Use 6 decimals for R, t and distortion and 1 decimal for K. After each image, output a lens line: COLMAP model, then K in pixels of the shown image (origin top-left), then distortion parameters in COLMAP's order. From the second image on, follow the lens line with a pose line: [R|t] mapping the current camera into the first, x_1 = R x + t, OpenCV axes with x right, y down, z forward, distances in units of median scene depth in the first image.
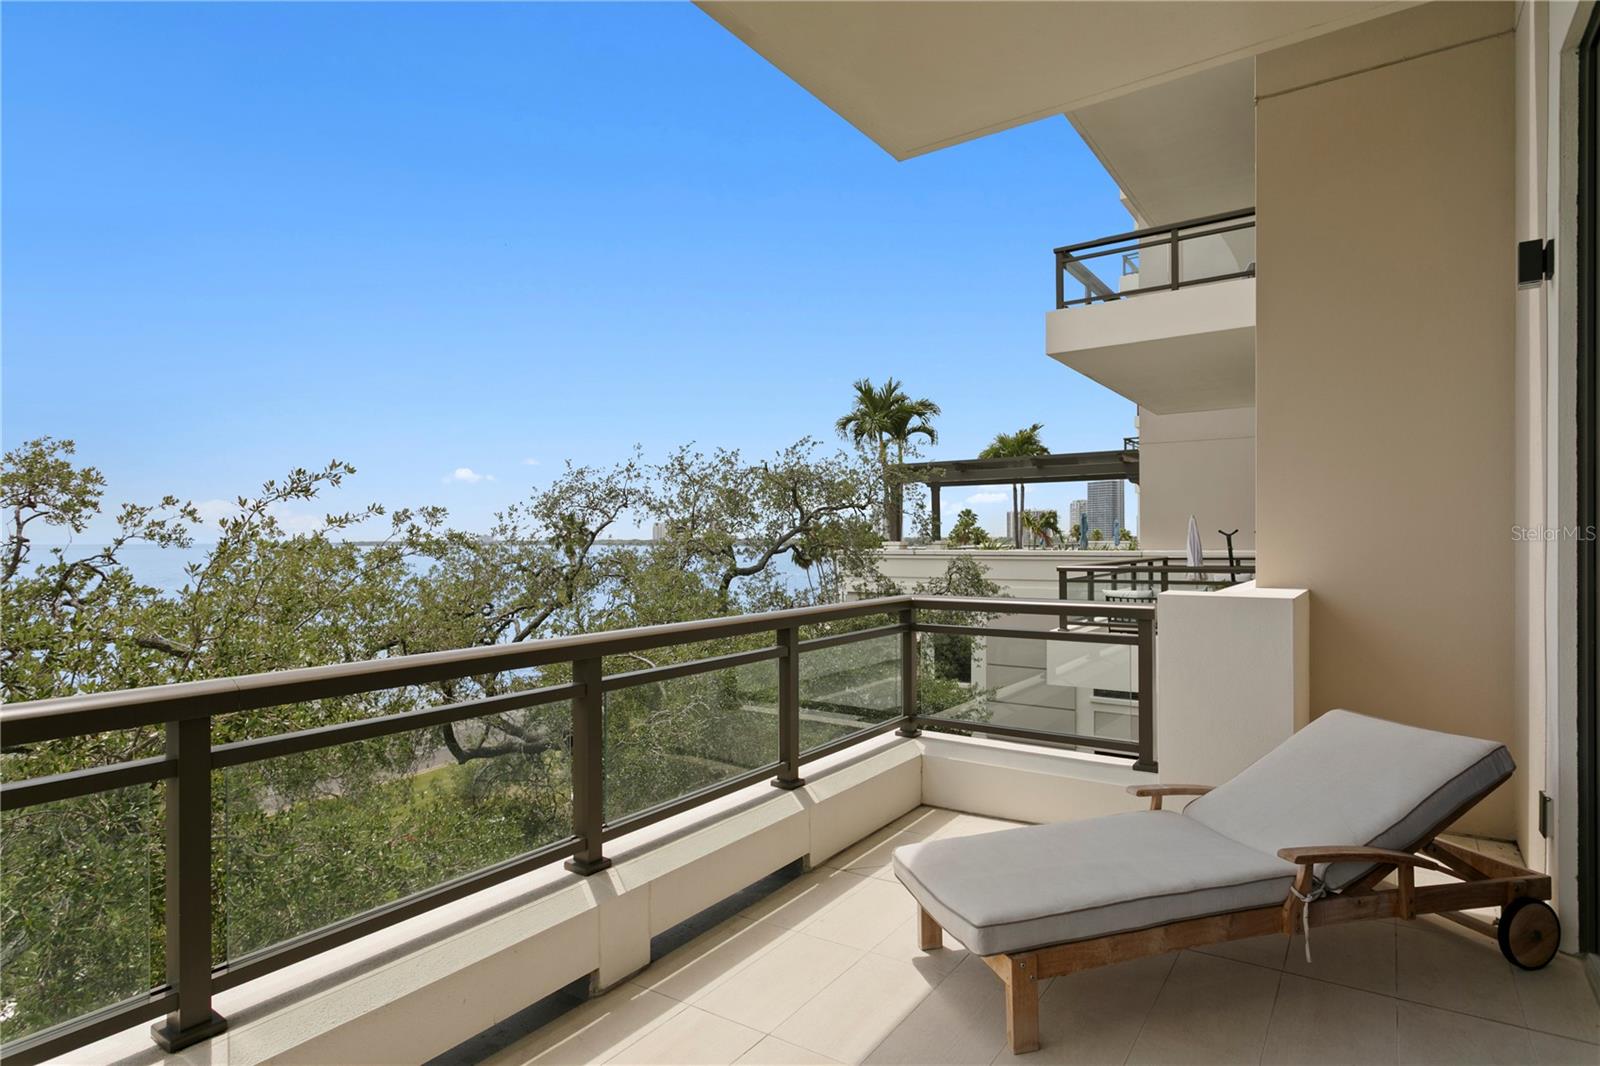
lens RADIAL K [[868.4, 0, 800.0], [0, 868.4, 533.0], [0, 0, 1]] dist [0.001218, 0.001000]
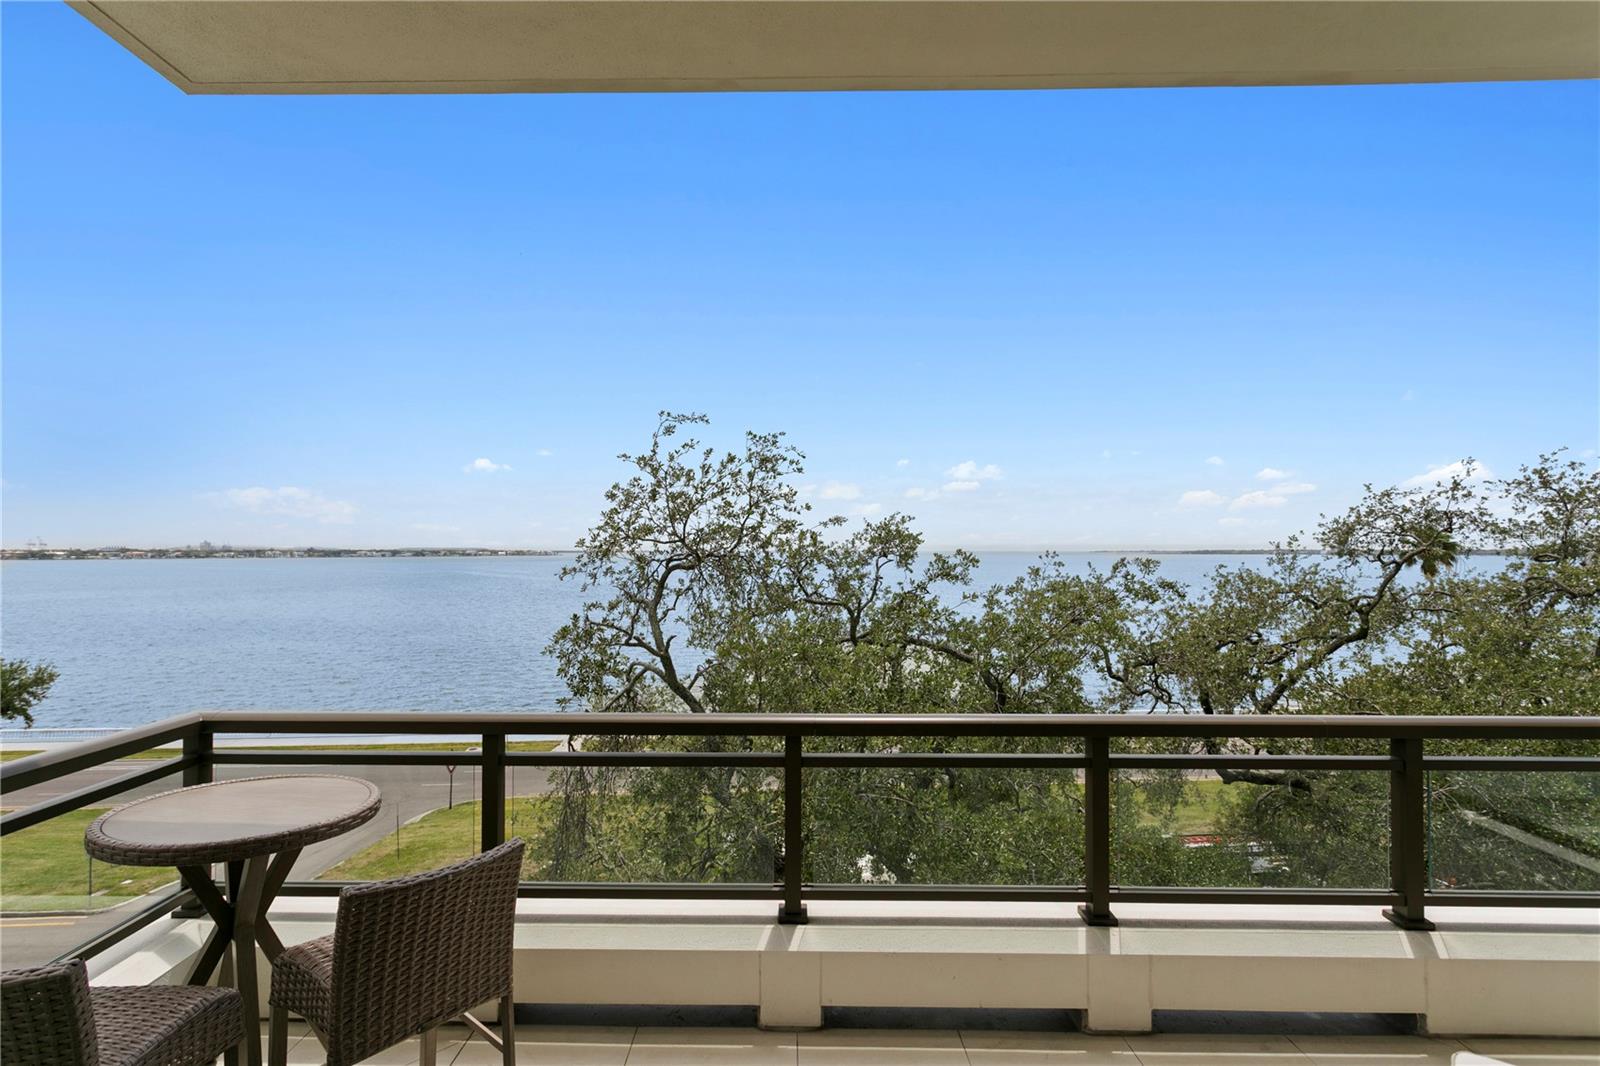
lens RADIAL K [[771.9, 0, 791.1], [0, 771.9, 554.5], [0, 0, 1]] dist [0.004379, 0.000450]
pose [[0.549040, 0.017666, -0.835610, 0.115837], [0.001830, 0.999749, 0.022338, -0.035541], [0.835794, -0.013794, 0.548869, 0.036428]]
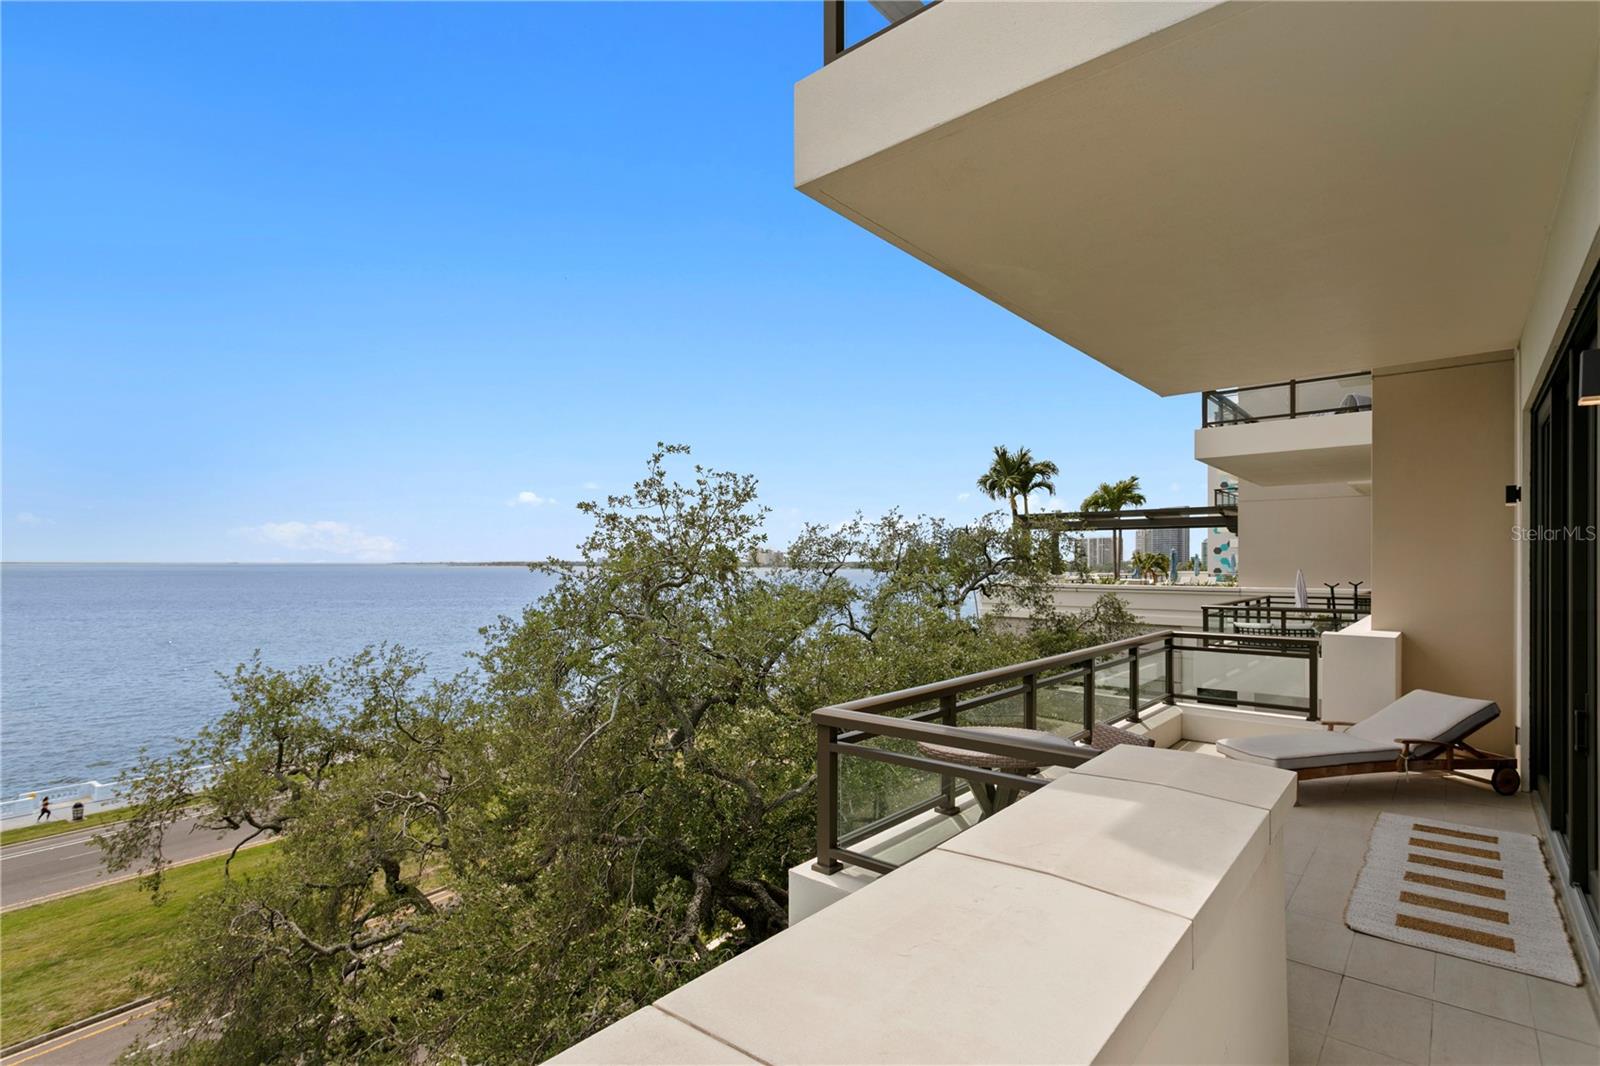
lens RADIAL K [[771.9, 0, 791.1], [0, 771.9, 554.5], [0, 0, 1]] dist [0.004379, 0.000450]
pose [[0.992771, 0.004998, -0.119920, -0.199956], [-0.005536, 0.999976, -0.004153, -0.033170], [0.119896, 0.004787, 0.992775, -0.313840]]
